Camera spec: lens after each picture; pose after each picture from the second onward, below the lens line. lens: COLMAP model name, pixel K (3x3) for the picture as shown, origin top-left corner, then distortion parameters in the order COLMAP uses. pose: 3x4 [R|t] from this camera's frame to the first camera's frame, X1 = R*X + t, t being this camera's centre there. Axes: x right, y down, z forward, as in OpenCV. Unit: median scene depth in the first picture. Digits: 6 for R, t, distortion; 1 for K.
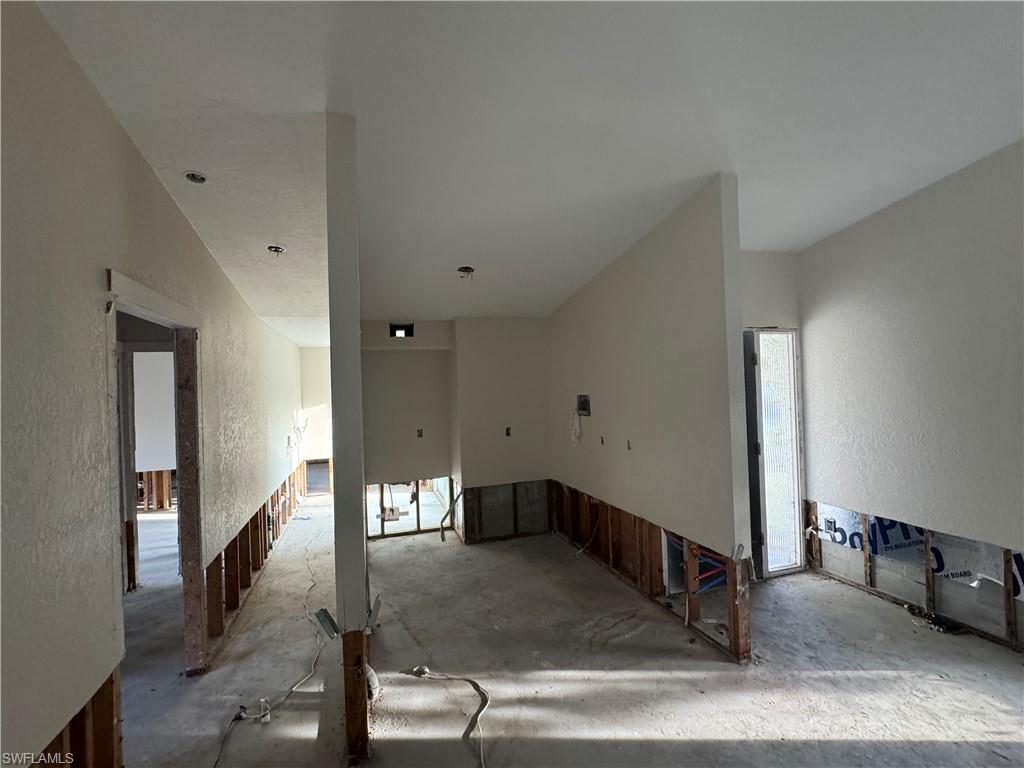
lens RADIAL K [[454.8, 0, 505.1], [0, 454.8, 383.1], [0, 0, 1]] dist [-0.007866, 0.002058]
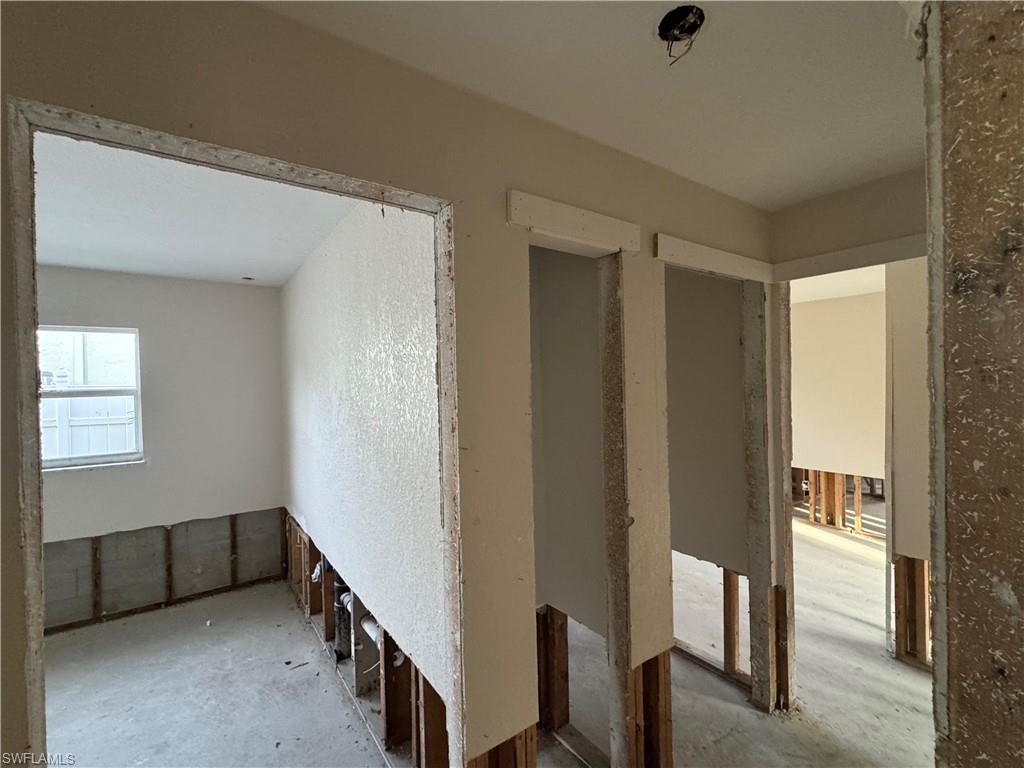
lens RADIAL K [[454.8, 0, 513.2], [0, 454.8, 383.5], [0, 0, 1]] dist [-0.007866, 0.002058]
pose [[0.307091, 0.033748, -0.951081, -0.241658], [0.016207, 0.999041, 0.040683, 0.016097], [0.951542, -0.027907, 0.306250, 0.309499]]
